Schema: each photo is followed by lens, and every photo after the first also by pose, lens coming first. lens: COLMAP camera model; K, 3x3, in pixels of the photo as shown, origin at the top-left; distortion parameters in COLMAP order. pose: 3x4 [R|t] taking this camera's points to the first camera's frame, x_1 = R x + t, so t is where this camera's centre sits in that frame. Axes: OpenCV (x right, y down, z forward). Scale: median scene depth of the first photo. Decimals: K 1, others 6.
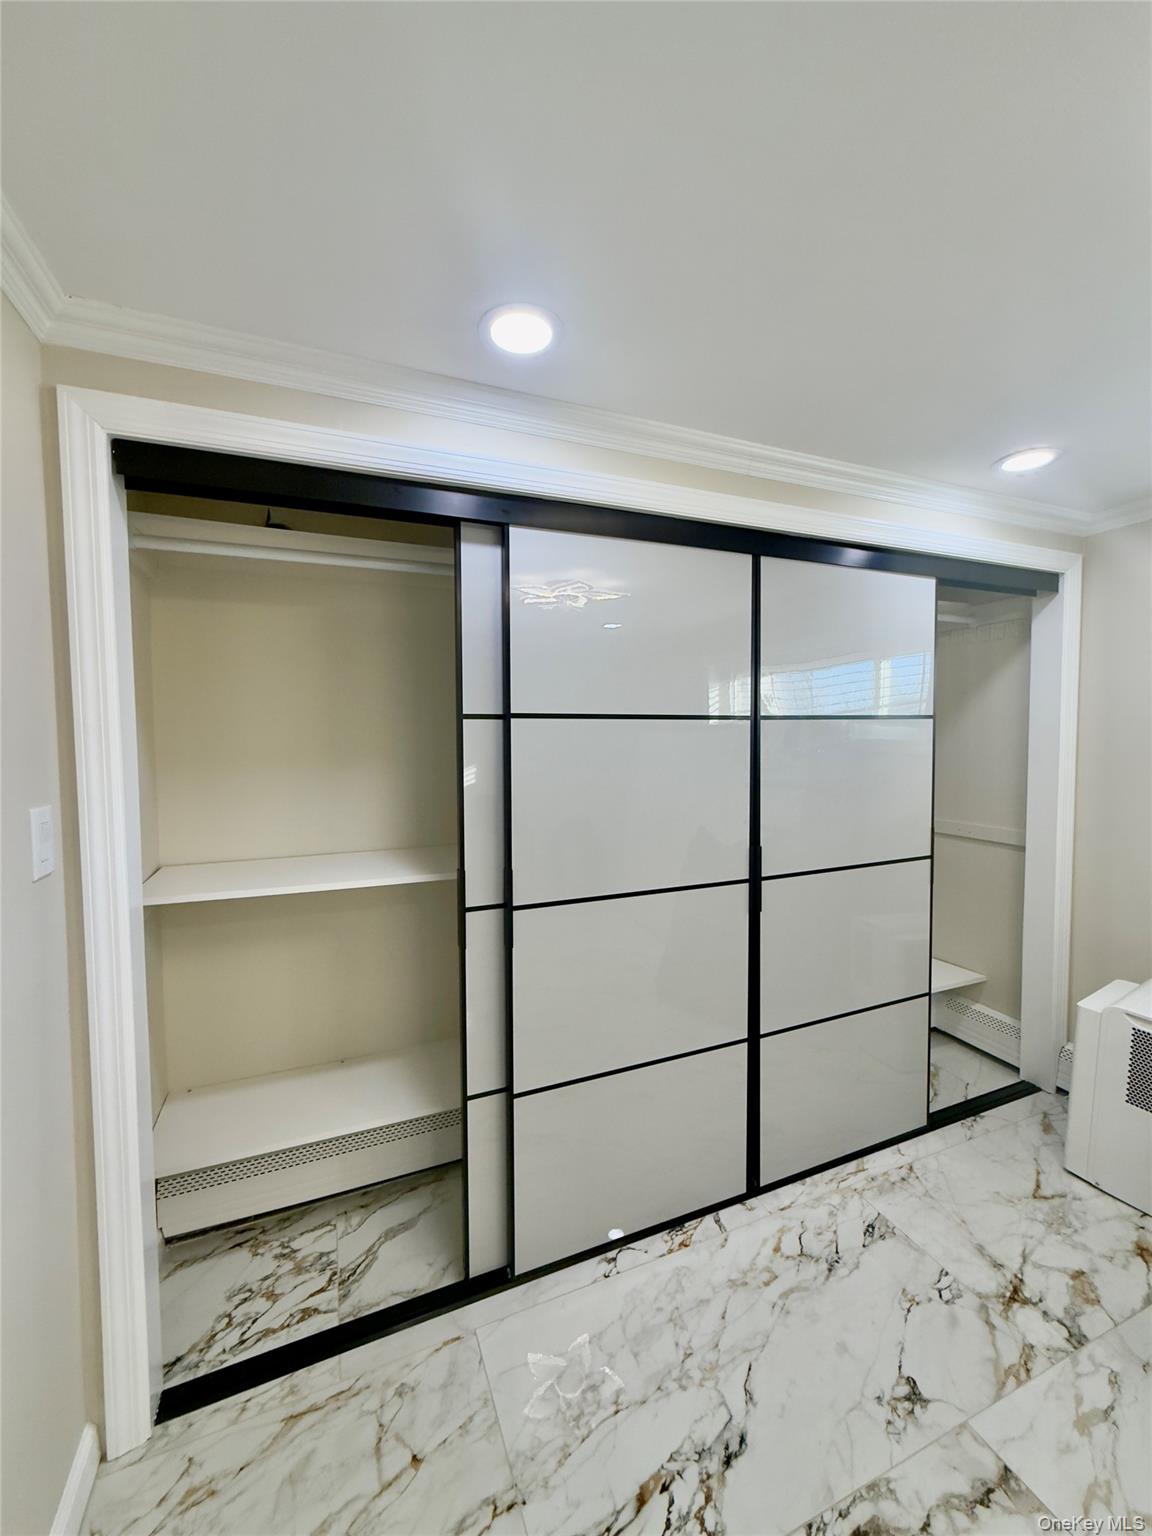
lens RADIAL K [[611.0, 0, 578.0], [0, 611.0, 760.3], [0, 0, 1]] dist [-0.001007, 0.000425]
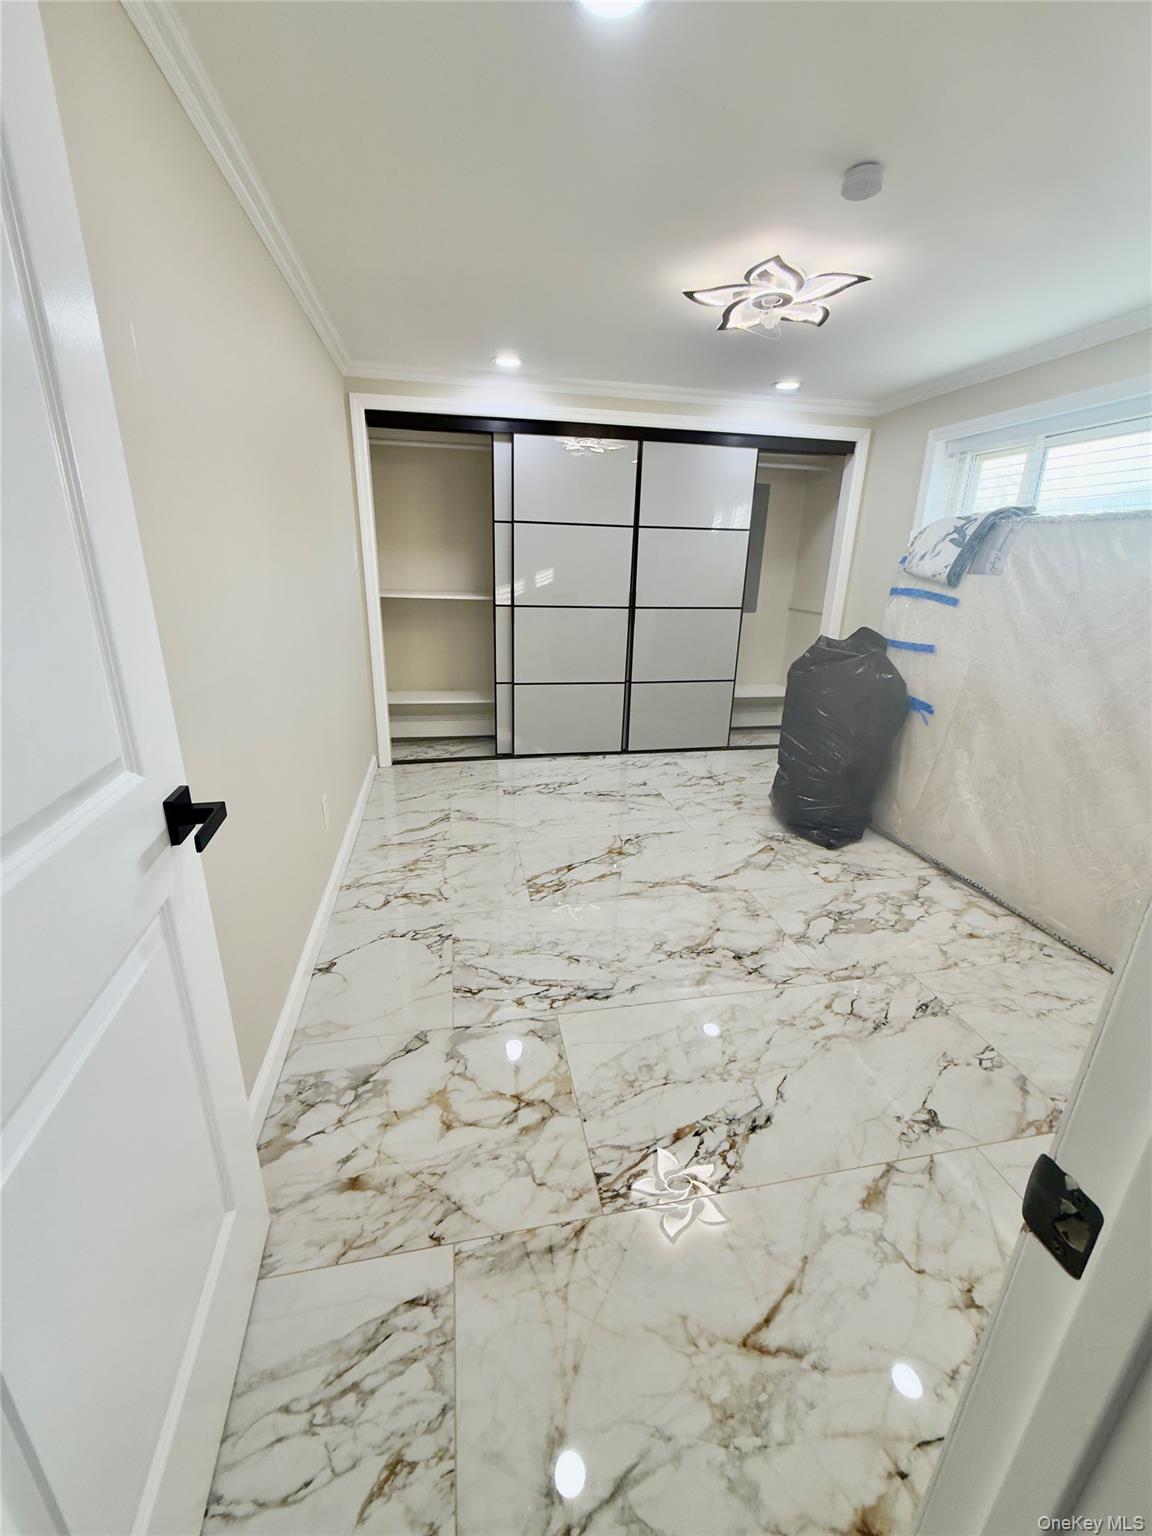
lens RADIAL K [[611.0, 0, 578.0], [0, 611.0, 760.3], [0, 0, 1]] dist [-0.001007, 0.000425]
pose [[0.980359, 0.091679, -0.174615, 0.613414], [-0.041700, 0.961727, 0.270819, 0.161711], [0.192761, -0.258218, 0.946661, -1.394918]]
